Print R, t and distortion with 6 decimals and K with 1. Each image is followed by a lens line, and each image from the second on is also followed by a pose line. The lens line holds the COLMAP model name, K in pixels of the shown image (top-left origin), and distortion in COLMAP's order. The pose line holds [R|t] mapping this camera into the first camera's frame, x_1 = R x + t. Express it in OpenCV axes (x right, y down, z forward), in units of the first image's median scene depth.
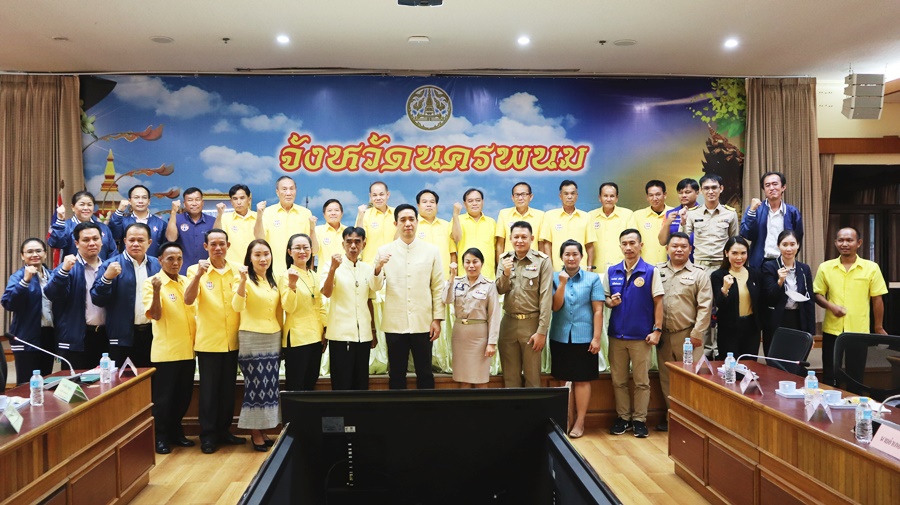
lens RADIAL K [[878.0, 0, 450.0], [0, 878.0, 252.5], [0, 0, 1]] dist [-0.072447, 0.117247]
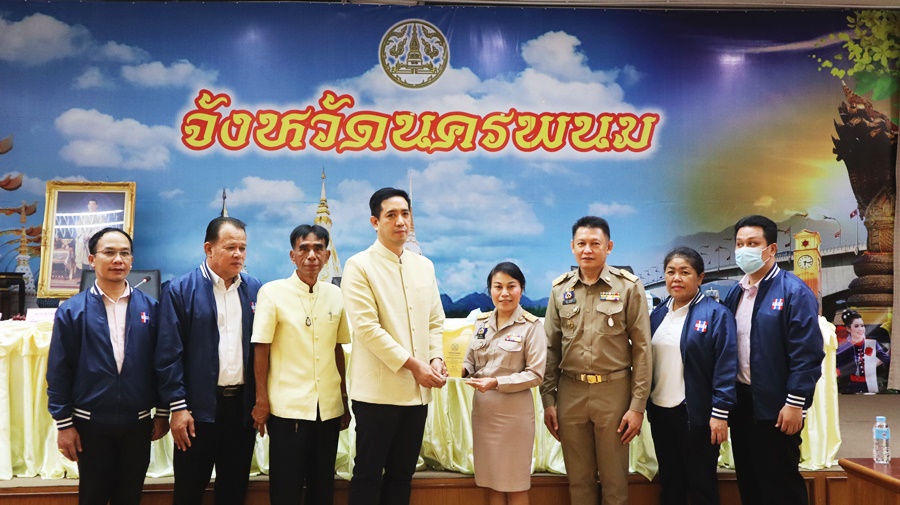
lens RADIAL K [[1144.8, 0, 450.0], [0, 1144.8, 252.5], [0, 0, 1]] dist [-0.005896, 0.183778]
pose [[0.999748, 0.003347, 0.022207, -0.015587], [-0.002756, 0.999643, -0.026567, 0.004835], [-0.022288, 0.026499, 0.999400, 0.154459]]
